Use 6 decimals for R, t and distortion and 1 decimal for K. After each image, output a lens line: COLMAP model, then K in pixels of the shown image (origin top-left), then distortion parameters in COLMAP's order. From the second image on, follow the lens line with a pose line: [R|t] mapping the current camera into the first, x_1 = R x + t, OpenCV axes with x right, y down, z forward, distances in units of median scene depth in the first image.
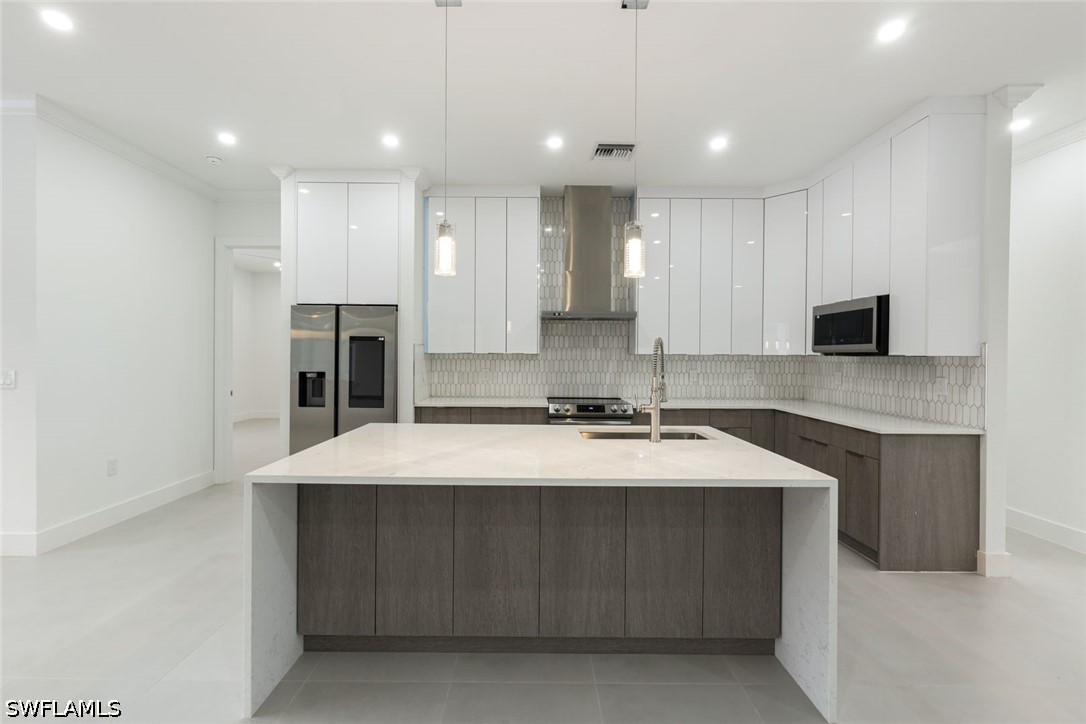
lens RADIAL K [[457.3, 0, 538.5], [0, 457.3, 359.3], [0, 0, 1]] dist [0.002498, 0.000122]
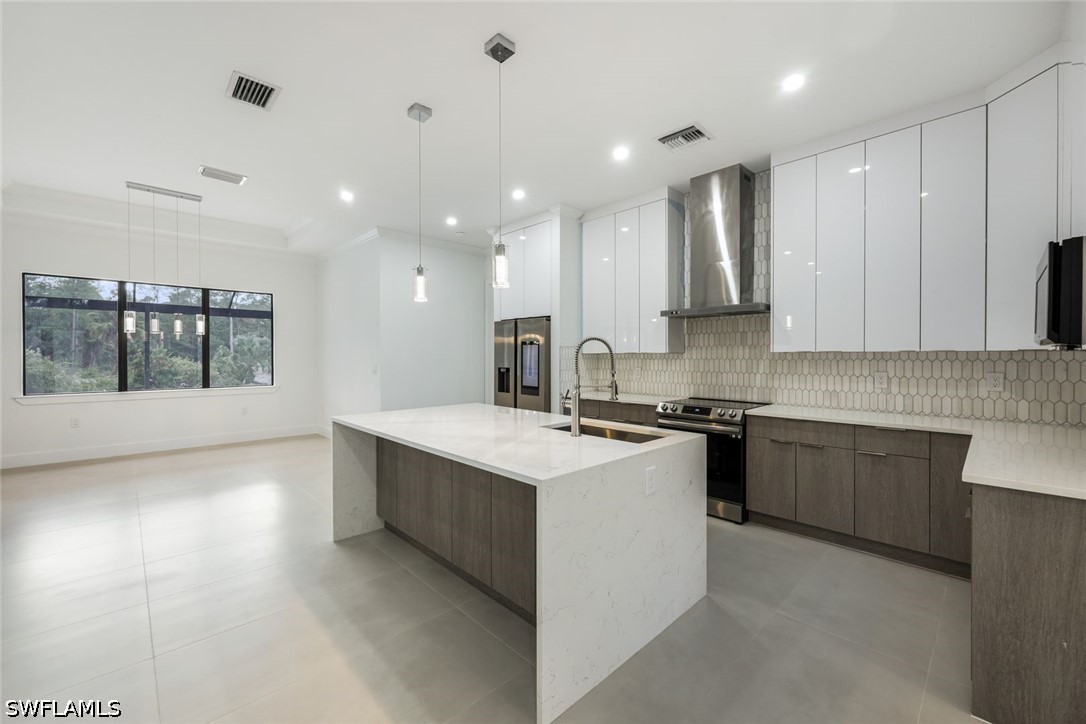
lens RADIAL K [[436.0, 0, 541.6], [0, 436.0, 357.8], [0, 0, 1]] dist [0.002423, 0.000576]
pose [[0.692307, -0.003632, -0.721594, 0.558312], [0.000247, 0.999988, -0.004797, 0.003603], [0.721603, 0.003142, 0.692300, 0.149557]]
